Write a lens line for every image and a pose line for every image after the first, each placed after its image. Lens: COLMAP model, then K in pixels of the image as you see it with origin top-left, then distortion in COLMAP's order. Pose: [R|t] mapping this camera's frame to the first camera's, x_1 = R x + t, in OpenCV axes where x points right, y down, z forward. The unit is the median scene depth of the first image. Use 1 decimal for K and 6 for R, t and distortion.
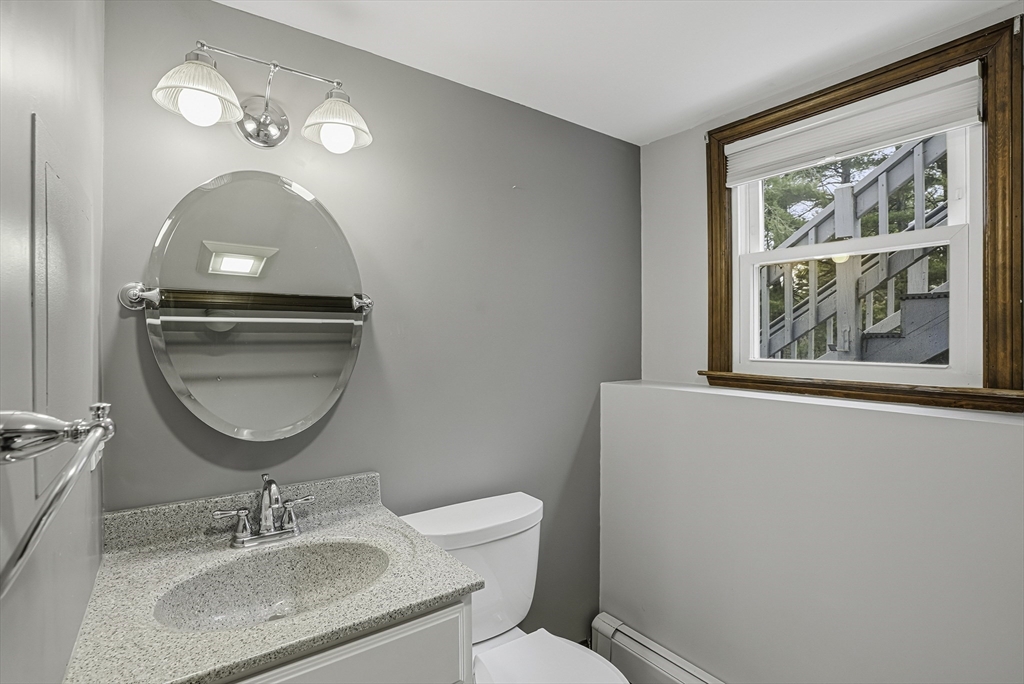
lens RADIAL K [[488.6, 0, 518.7], [0, 488.6, 341.1], [0, 0, 1]] dist [-0.068706, 0.029687]
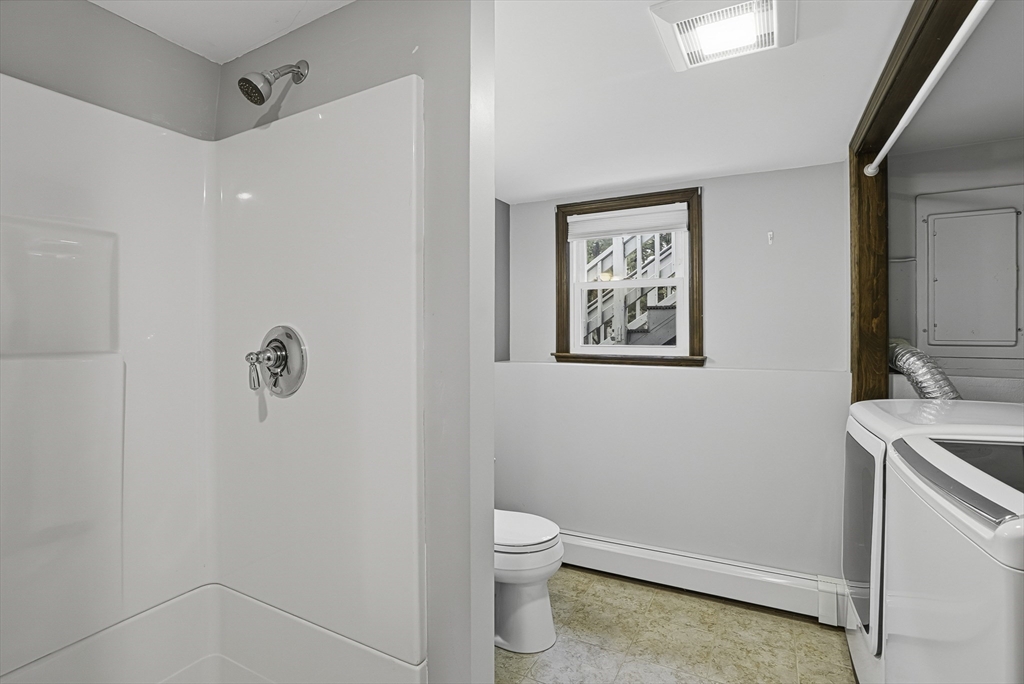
lens RADIAL K [[486.9, 0, 518.2], [0, 486.9, 333.5], [0, 0, 1]] dist [-0.039348, -0.017409]
pose [[0.897911, -0.001653, 0.440174, -0.450531], [0.003704, 0.999986, -0.003801, 0.002248], [-0.440161, 0.005044, 0.897905, -0.420709]]
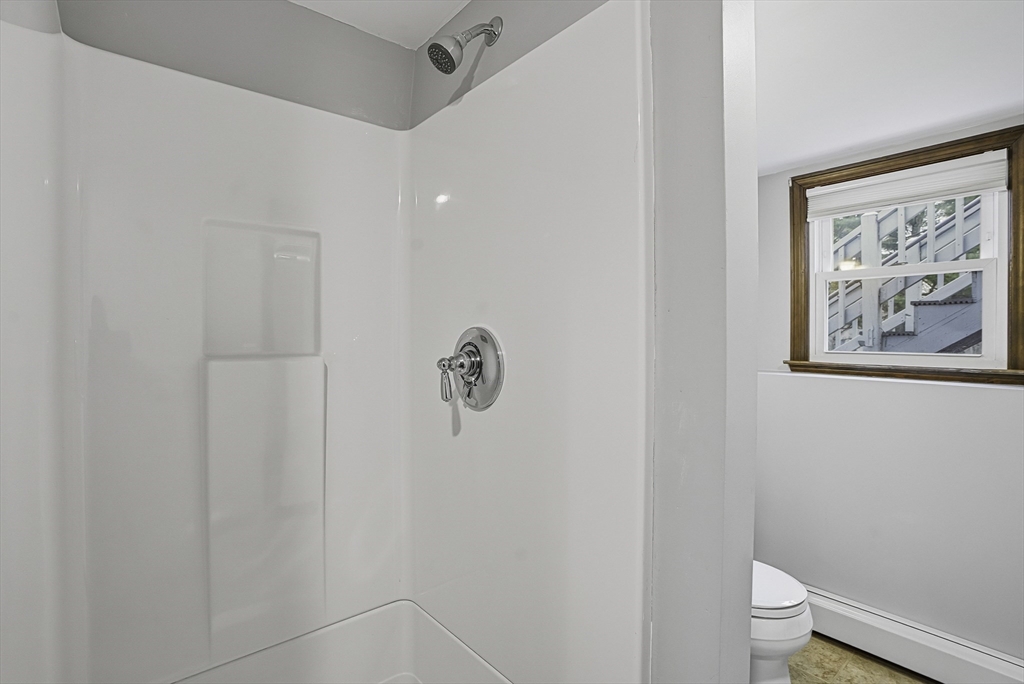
lens RADIAL K [[488.6, 0, 518.7], [0, 488.6, 341.1], [0, 0, 1]] dist [-0.068706, 0.029687]
pose [[0.997752, 0.000057, 0.067015, -0.438972], [-0.000502, 0.999978, 0.006619, 0.000519], [-0.067014, -0.006638, 0.997730, -0.253278]]
